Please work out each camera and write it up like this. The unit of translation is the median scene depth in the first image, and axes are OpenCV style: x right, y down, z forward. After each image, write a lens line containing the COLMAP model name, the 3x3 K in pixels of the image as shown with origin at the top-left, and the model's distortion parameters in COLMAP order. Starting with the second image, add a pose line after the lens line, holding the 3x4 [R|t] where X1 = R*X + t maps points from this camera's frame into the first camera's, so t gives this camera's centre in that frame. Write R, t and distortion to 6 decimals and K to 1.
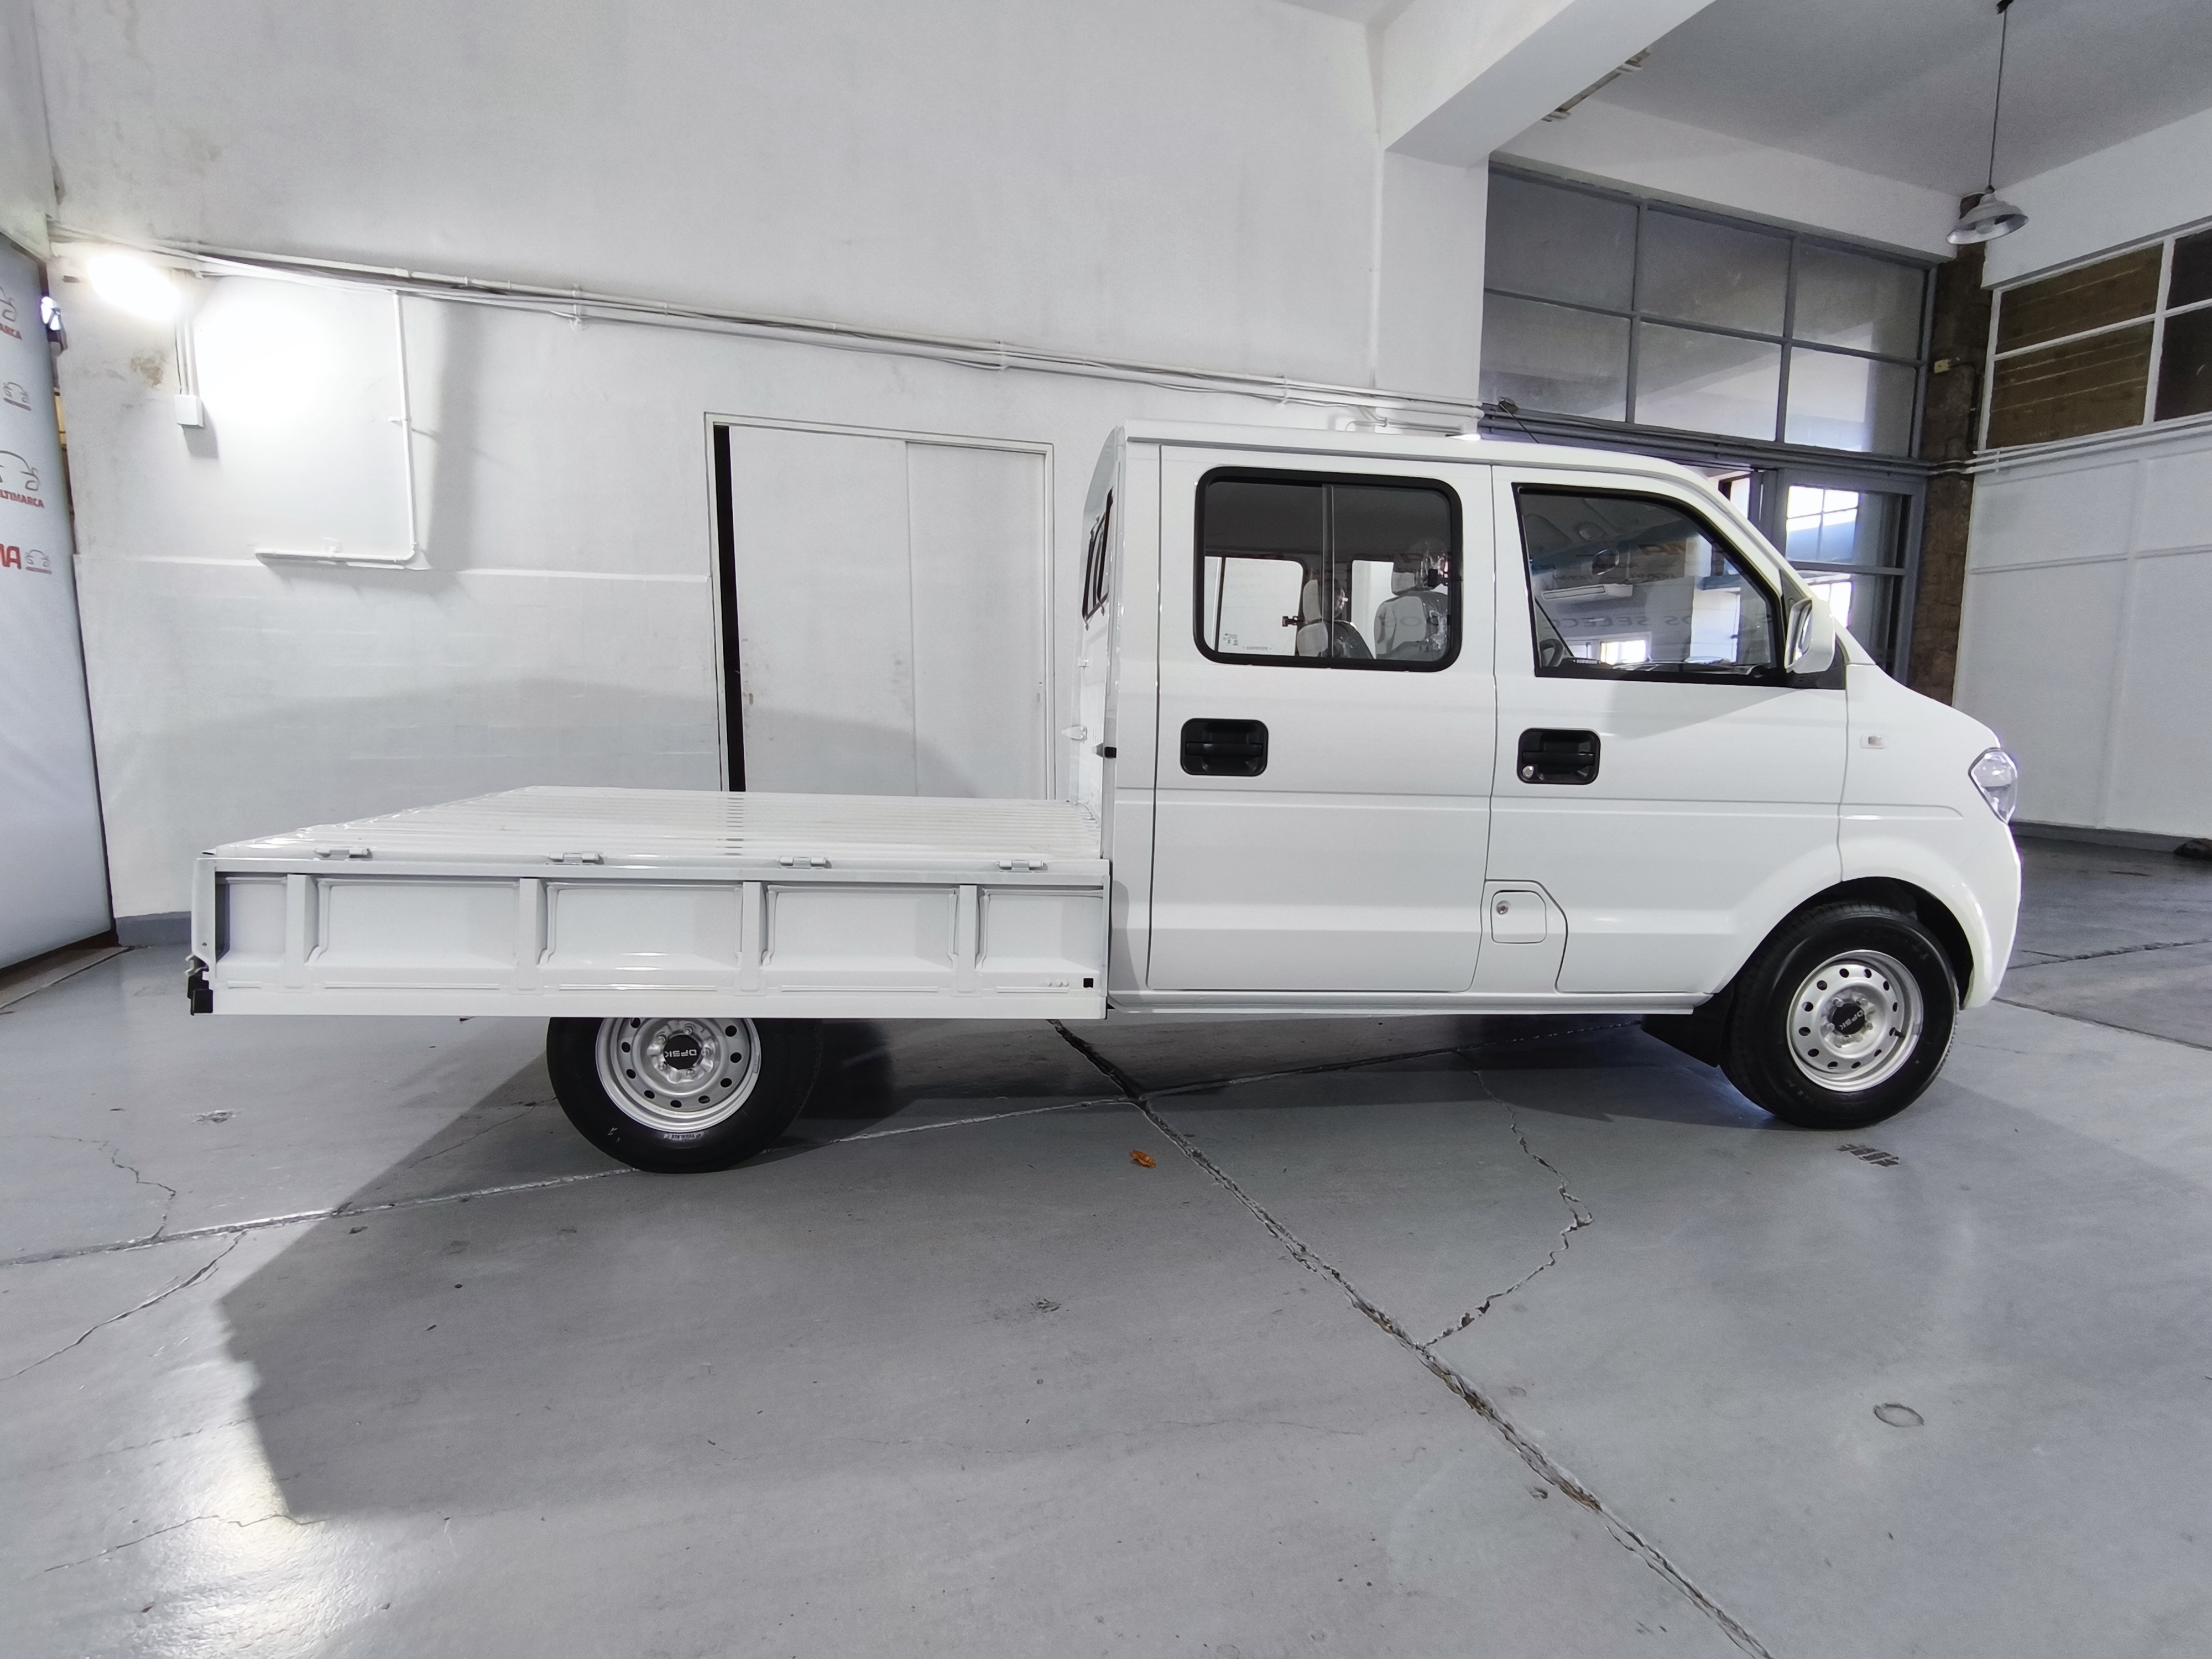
lens RADIAL K [[1052.8, 0, 1104.6], [0, 1052.8, 833.0], [0, 0, 1]] dist [-0.002017, -0.000829]
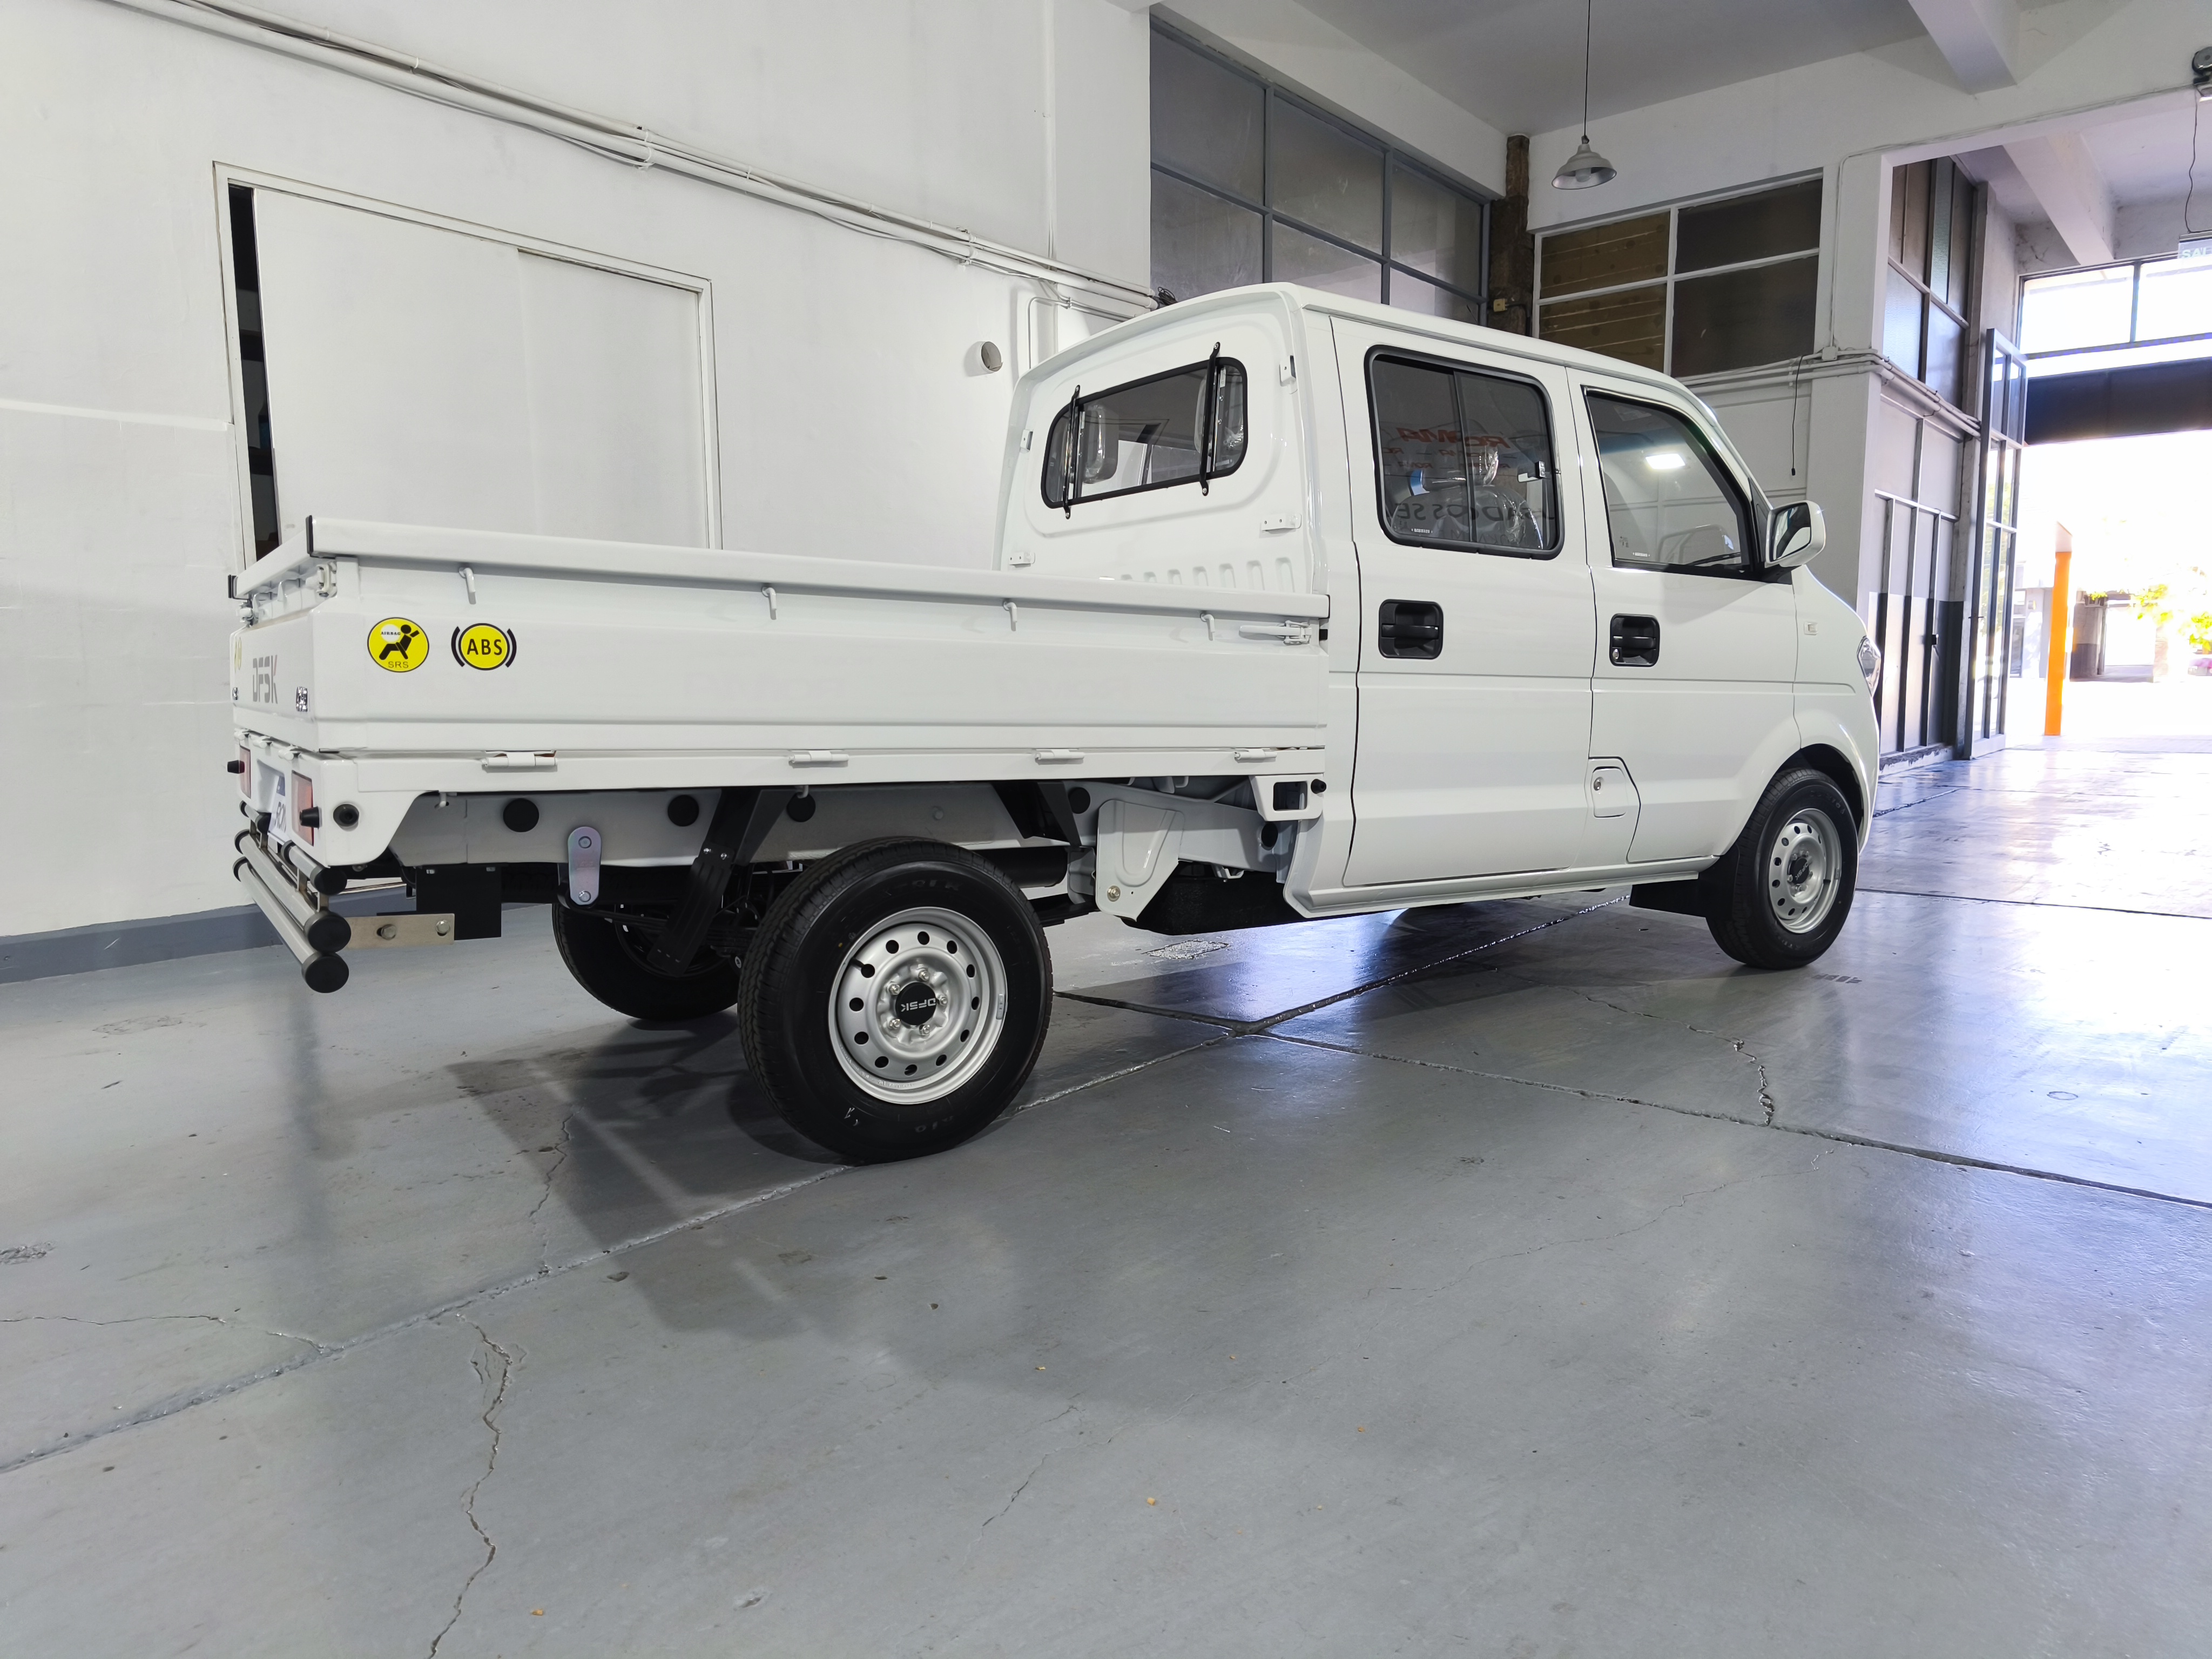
lens RADIAL K [[1458.7, 0, 1124.5], [0, 1458.7, 822.3], [0, 0, 1]] dist [0.073738, -0.056442]
pose [[0.868932, -0.060943, 0.491164, -0.369649], [0.073762, 0.997253, -0.006758, 0.040649], [-0.489403, 0.042102, 0.871041, -0.027635]]
